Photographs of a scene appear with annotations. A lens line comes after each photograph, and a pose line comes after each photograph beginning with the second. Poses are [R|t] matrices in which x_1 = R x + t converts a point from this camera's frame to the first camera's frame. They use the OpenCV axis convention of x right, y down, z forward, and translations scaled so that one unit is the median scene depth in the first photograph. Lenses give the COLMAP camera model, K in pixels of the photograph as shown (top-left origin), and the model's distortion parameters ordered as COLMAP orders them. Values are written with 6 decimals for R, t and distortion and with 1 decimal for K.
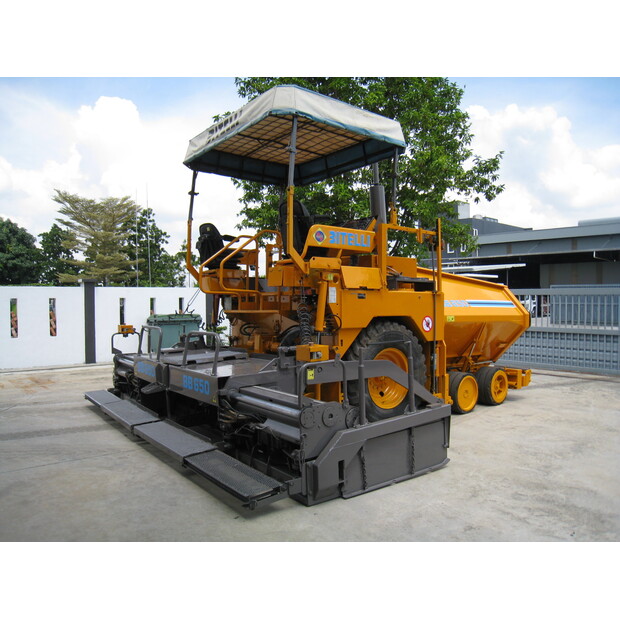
lens RADIAL K [[508.3, 0, 312.3], [0, 508.3, 302.4], [0, 0, 1]] dist [-0.132645, 0.072726]
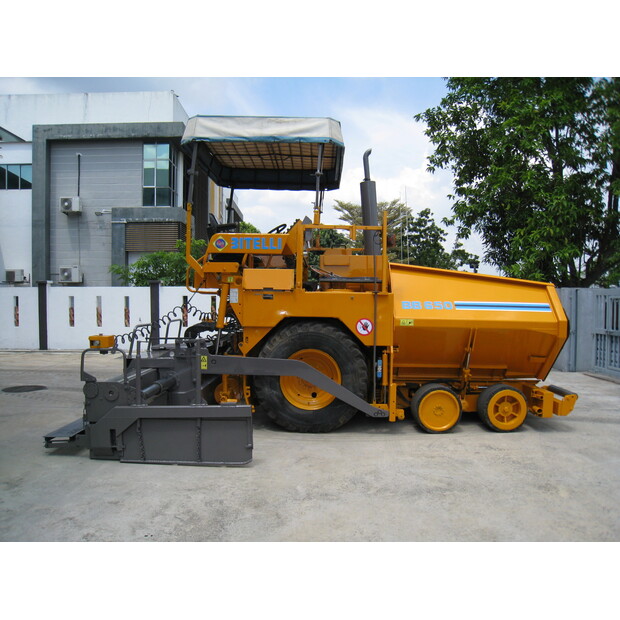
lens RADIAL K [[508.3, 0, 312.3], [0, 508.3, 302.4], [0, 0, 1]] dist [-0.132645, 0.072726]
pose [[0.778186, 0.012495, -0.627909, 0.834149], [-0.008406, 0.999920, 0.009481, -0.011473], [0.627977, -0.002100, 0.778229, 0.244187]]
